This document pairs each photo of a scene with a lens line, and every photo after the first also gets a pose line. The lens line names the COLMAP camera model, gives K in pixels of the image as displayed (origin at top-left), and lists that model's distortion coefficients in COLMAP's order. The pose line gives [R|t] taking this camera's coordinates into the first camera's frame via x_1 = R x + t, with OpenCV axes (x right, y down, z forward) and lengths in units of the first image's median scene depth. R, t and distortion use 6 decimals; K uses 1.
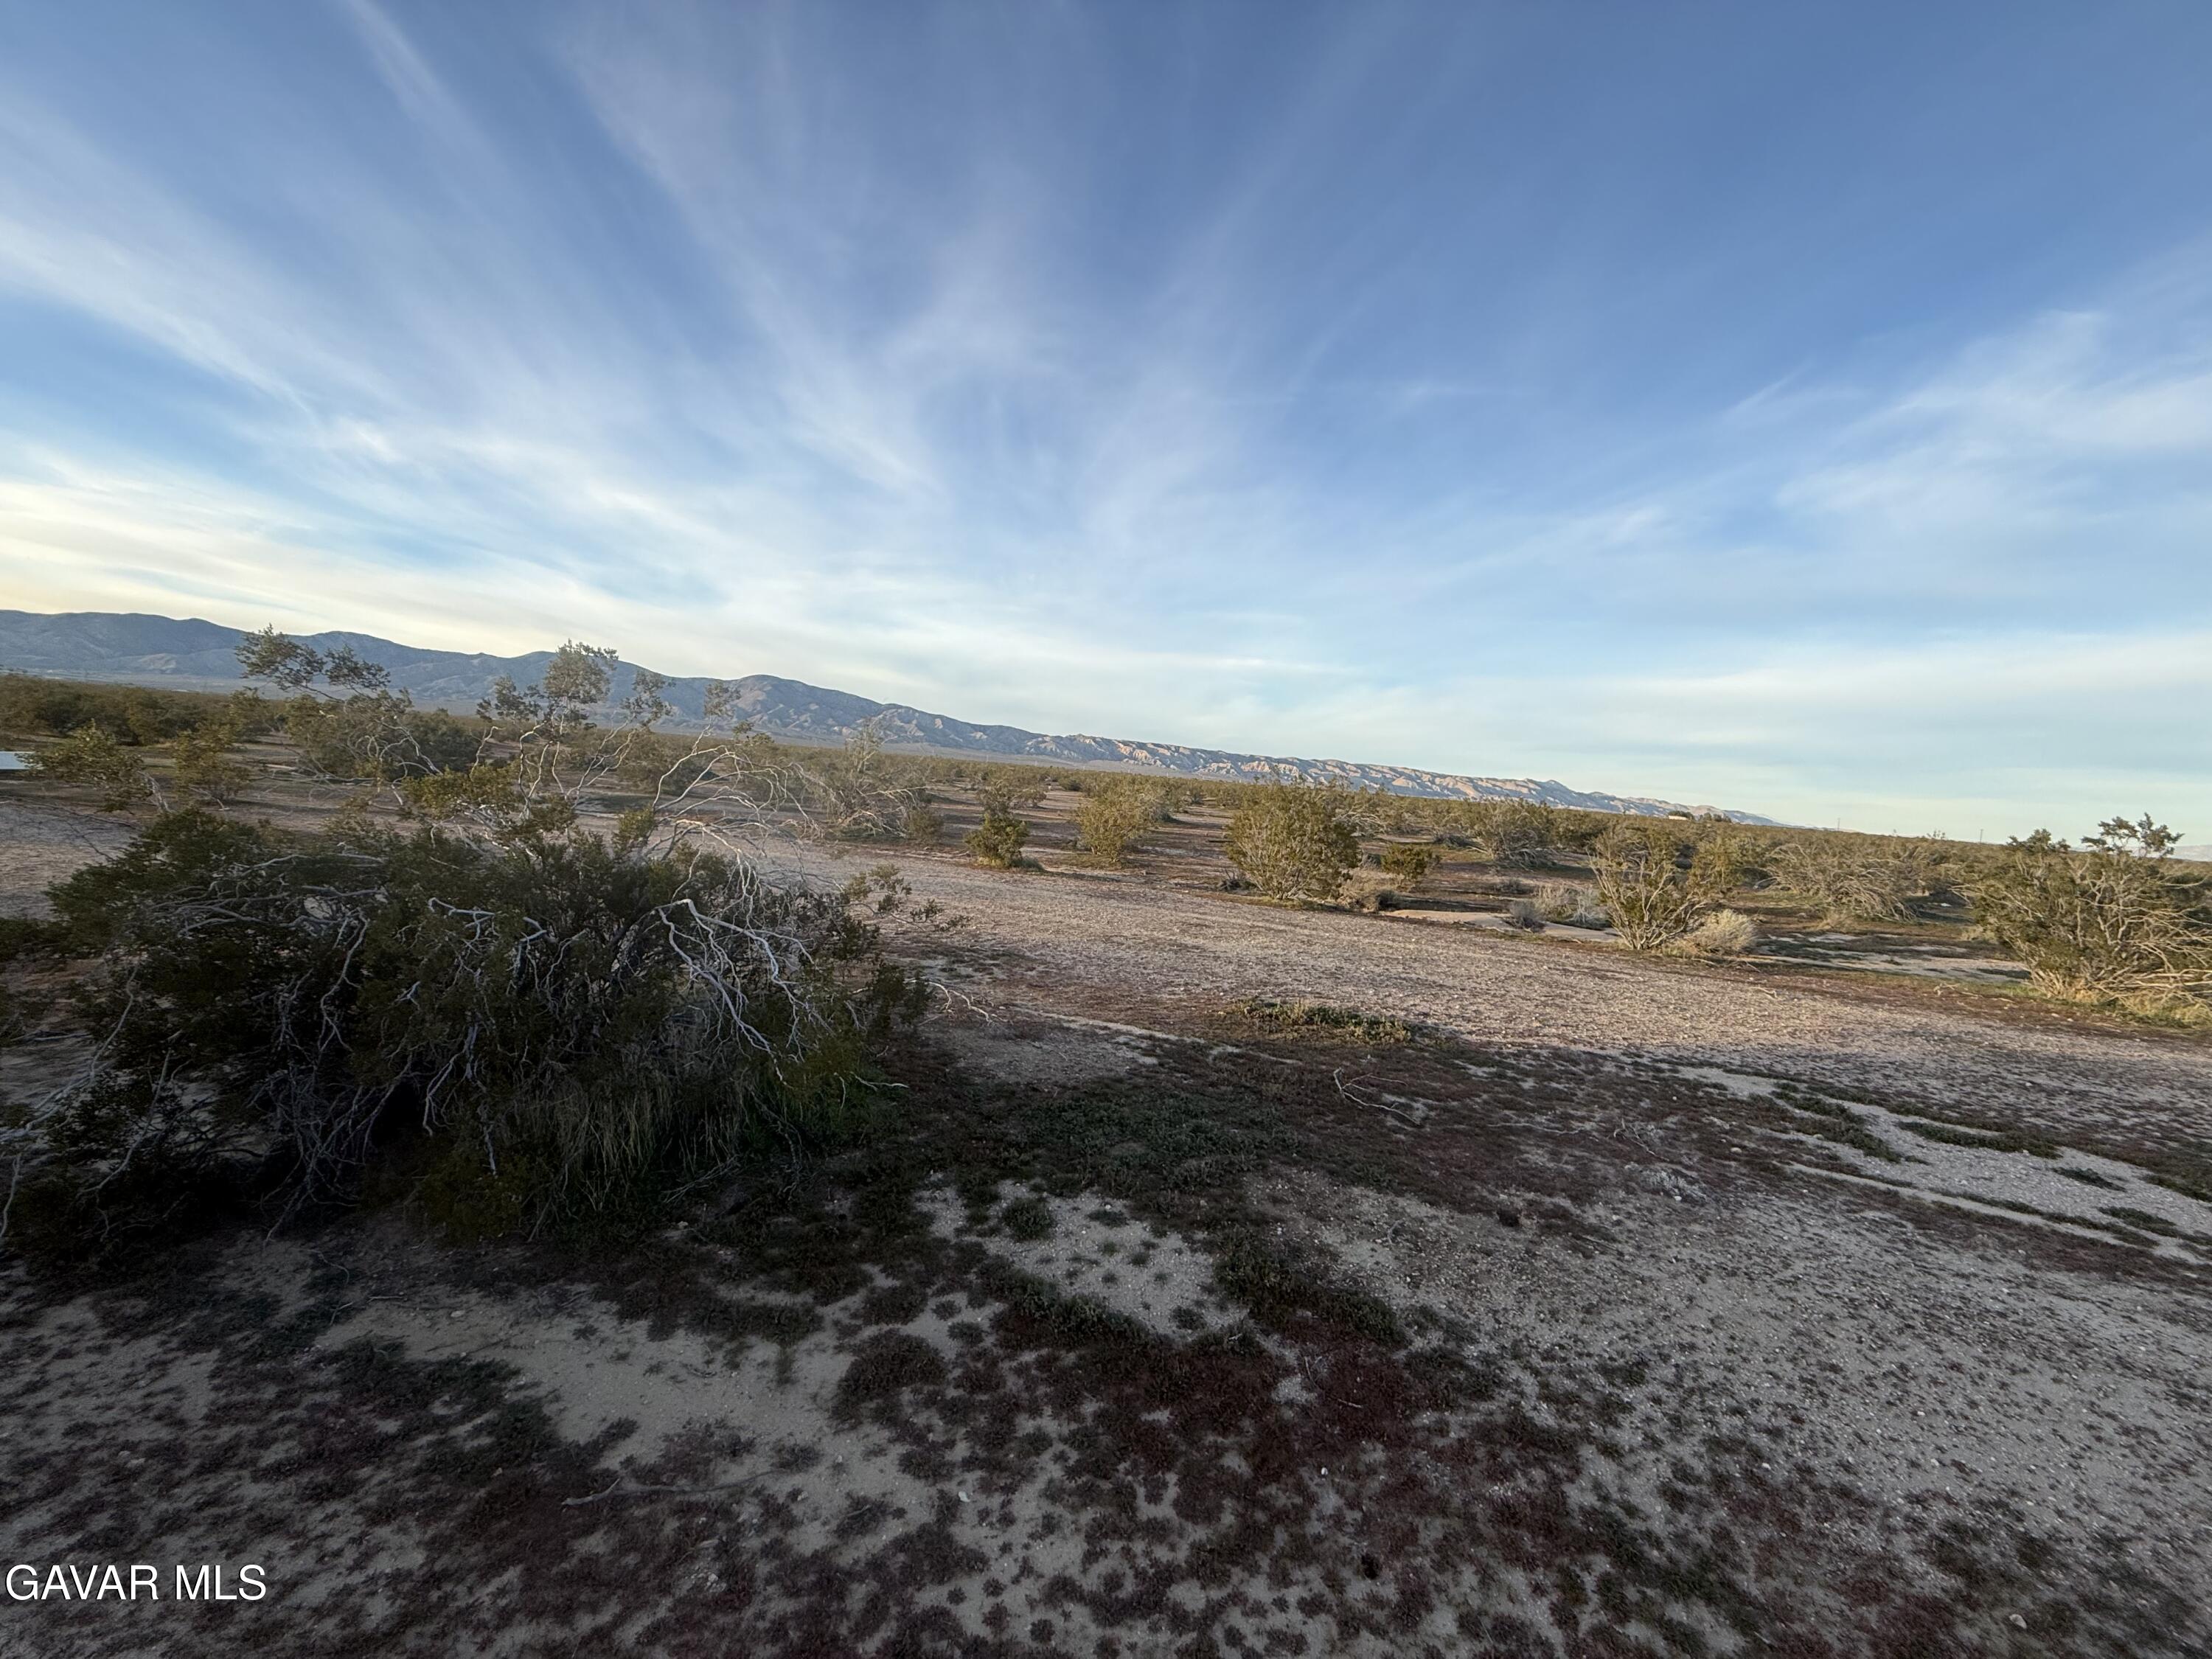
lens RADIAL K [[874.5, 0, 1102.5], [0, 874.5, 850.0], [0, 0, 1]] dist [0.003343, 0.000318]
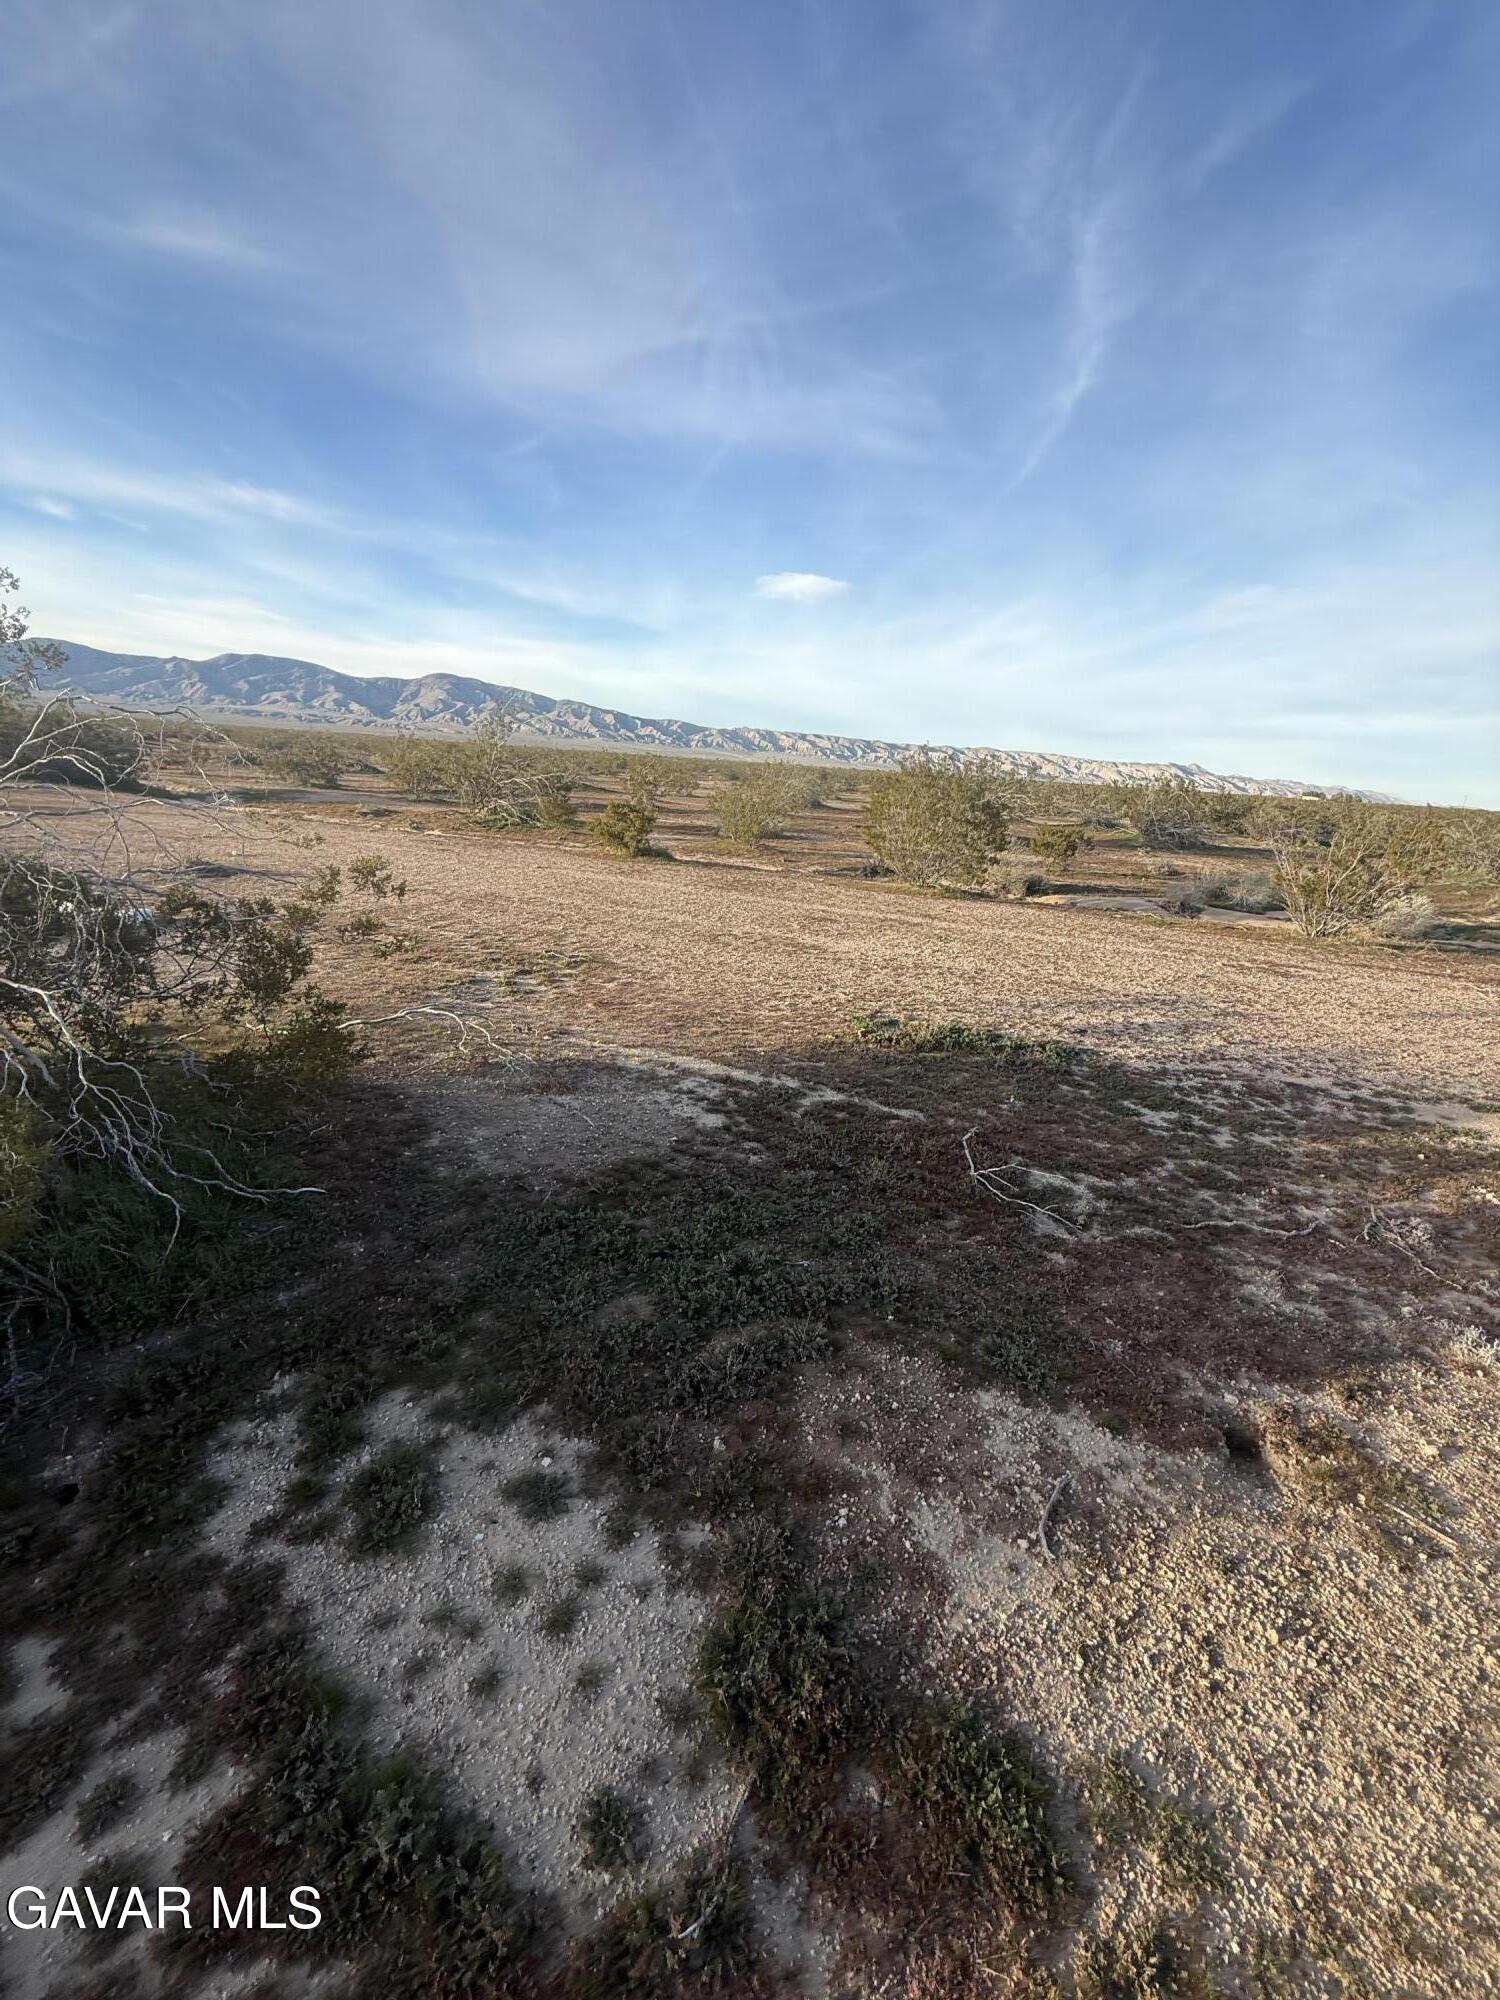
lens RADIAL K [[790.6, 0, 750.0], [0, 790.6, 1000.0], [0, 0, 1]] dist [0.003343, 0.000318]
pose [[0.999650, -0.011640, -0.023742, 0.098994], [0.016152, 0.979708, 0.199781, 0.008058], [0.020934, -0.200094, 0.979553, 0.357535]]
